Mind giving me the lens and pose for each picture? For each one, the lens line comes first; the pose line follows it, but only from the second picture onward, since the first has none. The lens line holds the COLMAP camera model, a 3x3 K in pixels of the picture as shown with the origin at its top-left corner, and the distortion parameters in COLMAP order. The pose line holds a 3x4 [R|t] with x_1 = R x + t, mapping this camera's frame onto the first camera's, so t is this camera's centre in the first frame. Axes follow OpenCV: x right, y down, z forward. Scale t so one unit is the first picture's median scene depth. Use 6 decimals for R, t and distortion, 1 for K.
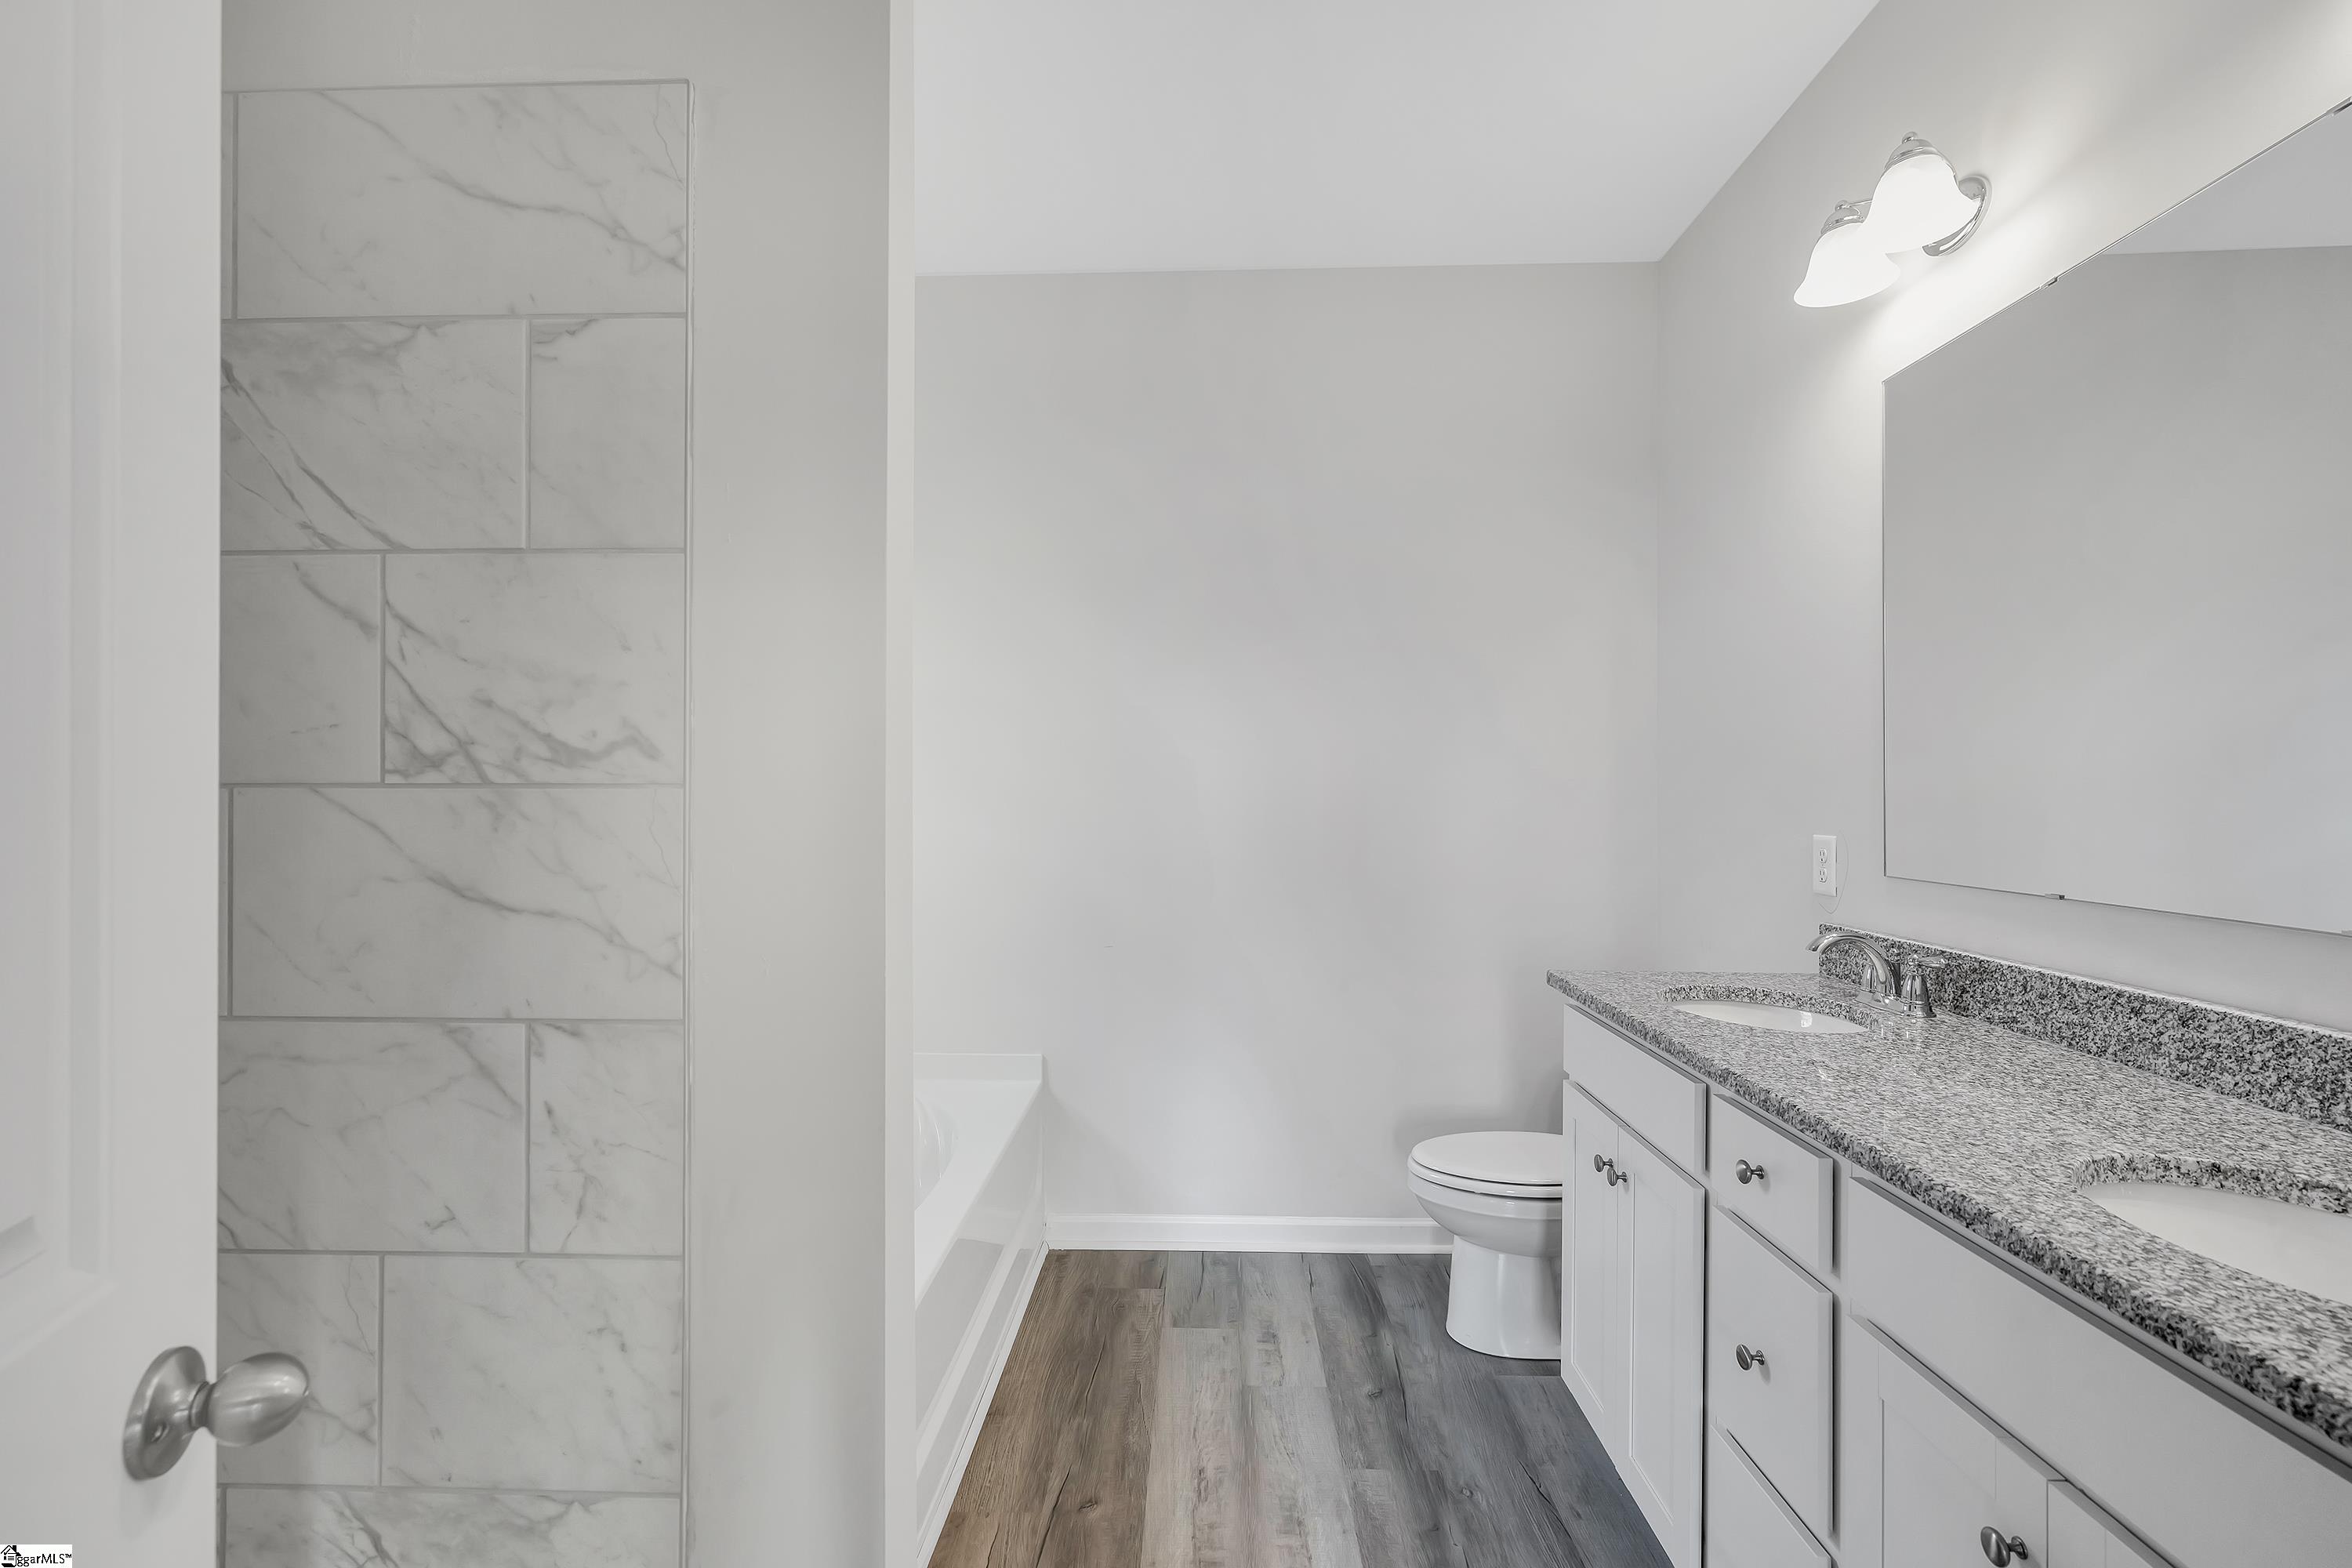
lens RADIAL K [[1049.4, 0, 1177.6], [0, 1049.4, 792.0], [0, 0, 1]] dist [-0.002010, 0.000666]
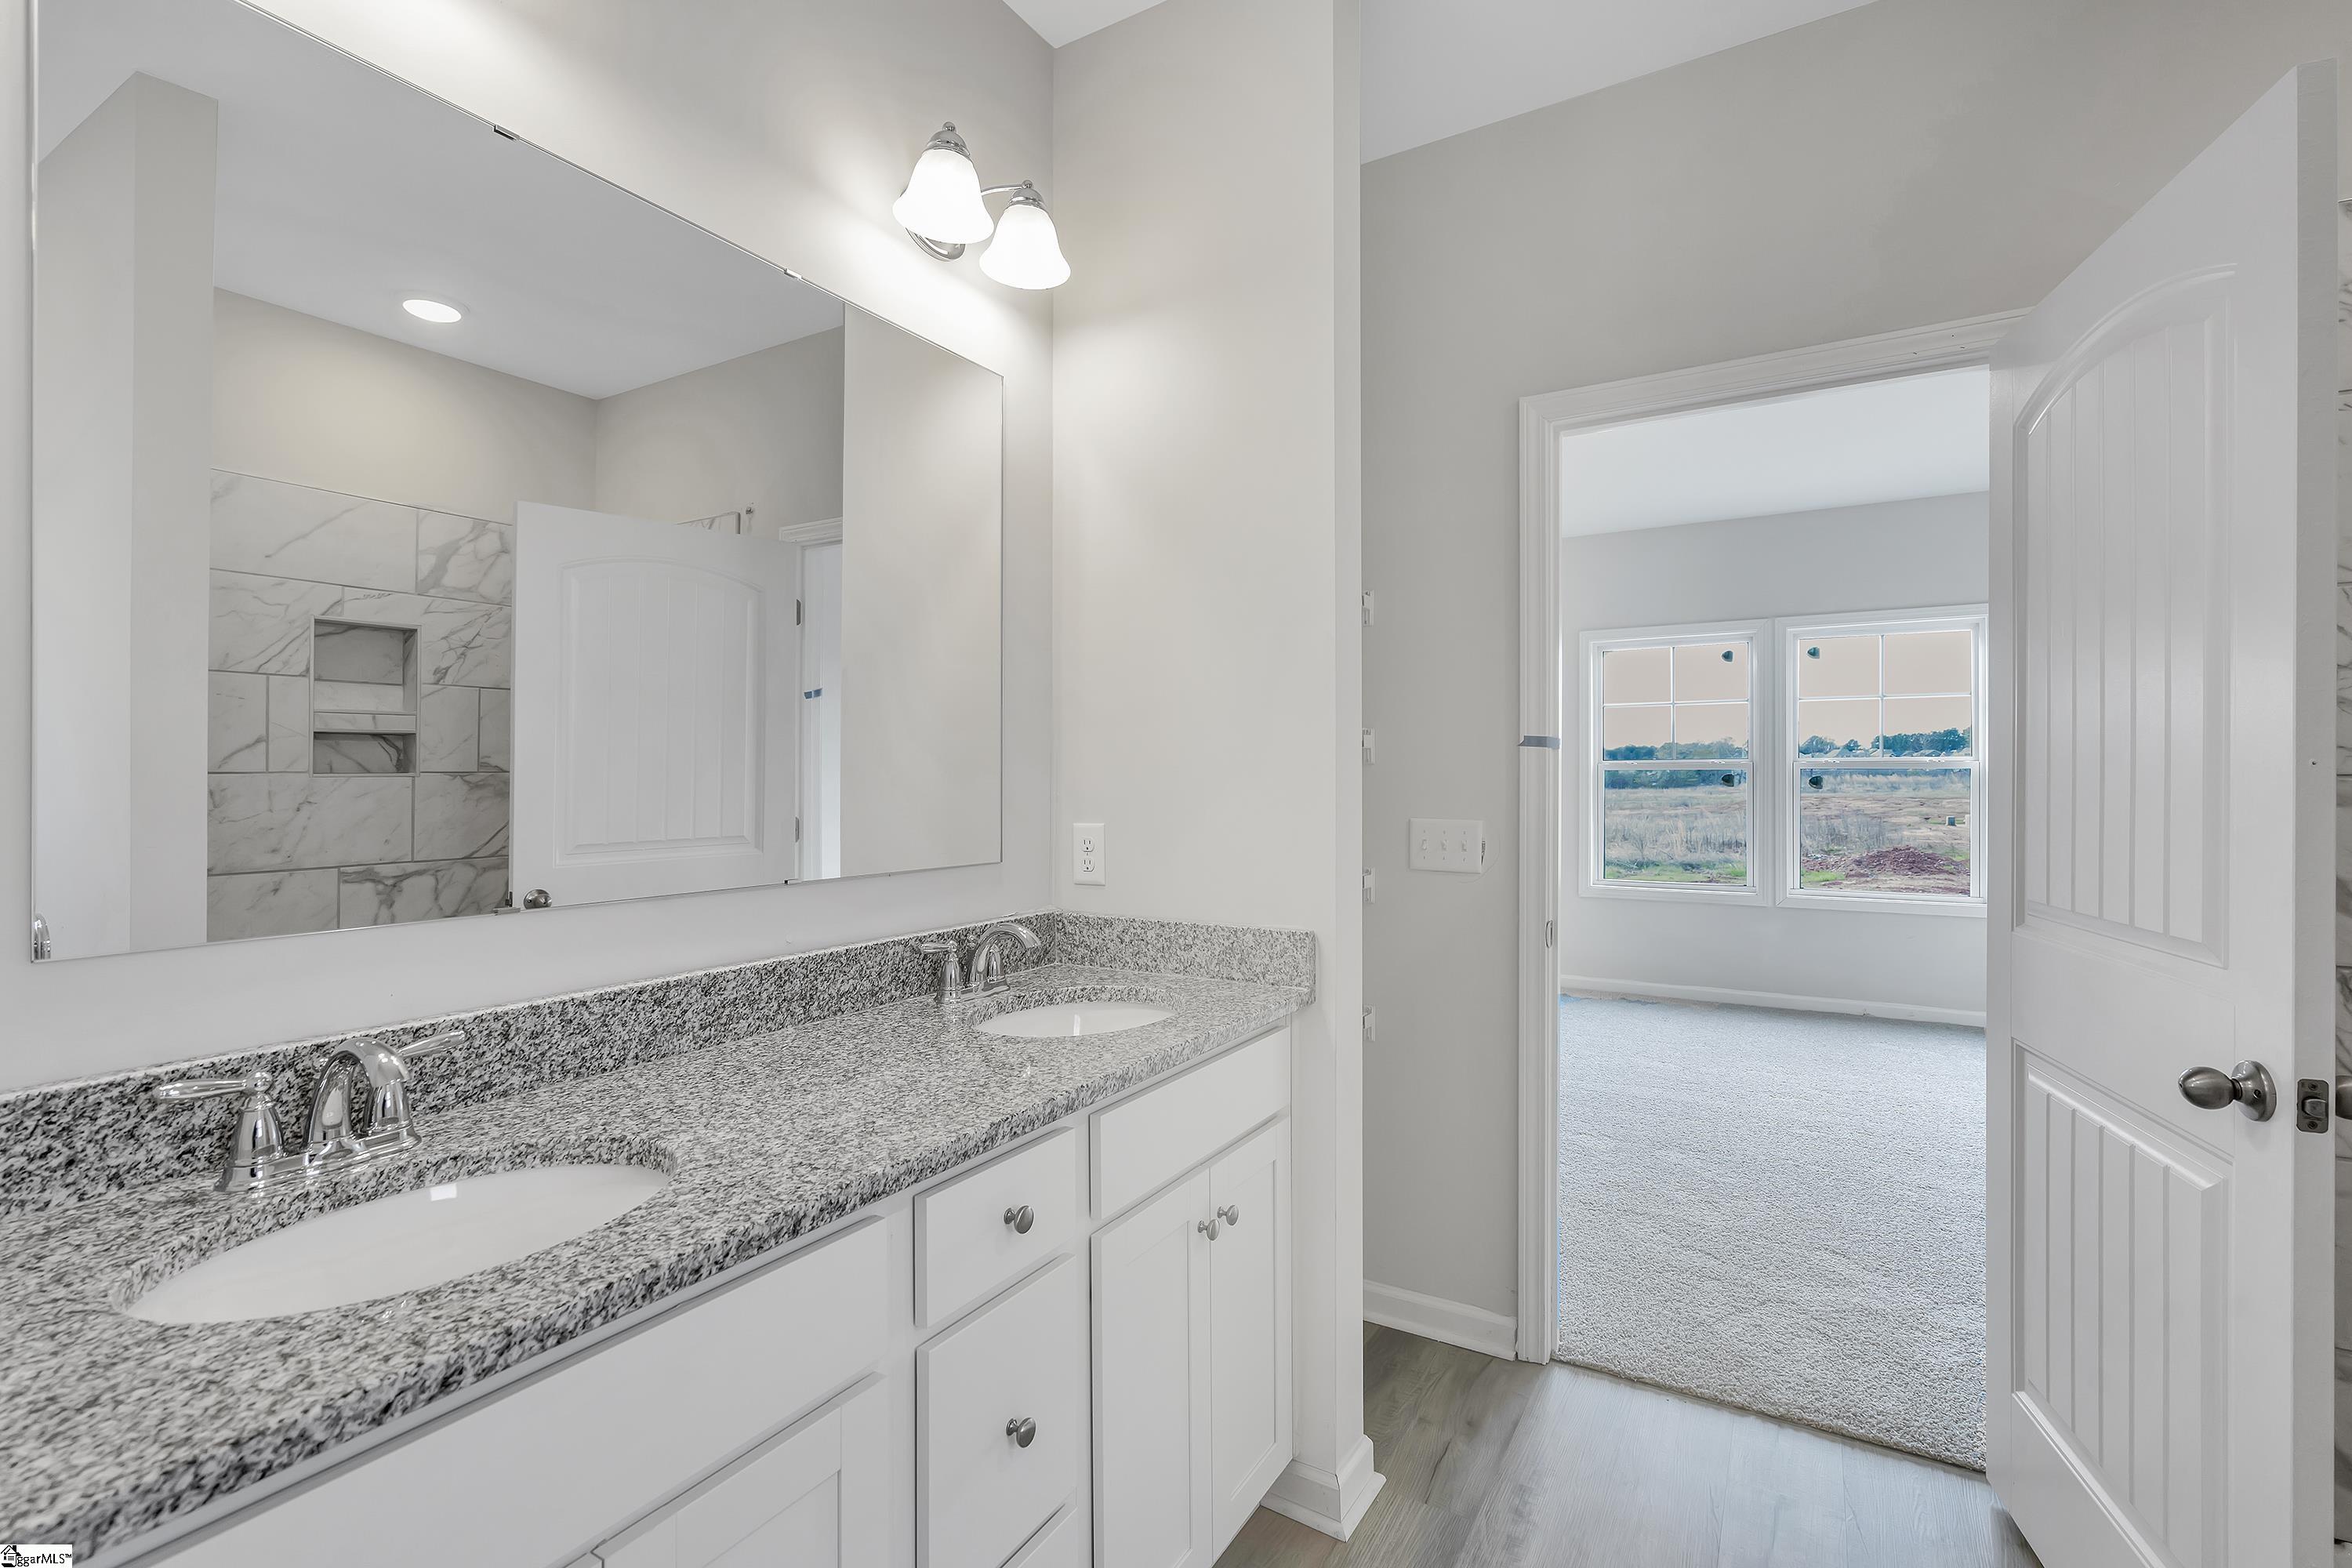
lens RADIAL K [[1049.4, 0, 1177.6], [0, 1049.4, 772.9], [0, 0, 1]] dist [-0.002010, 0.000666]
pose [[-0.879518, -0.001803, 0.475863, 0.017111], [-0.003944, 0.999986, -0.003501, -0.004252], [-0.475850, -0.004956, -0.879512, 1.675364]]
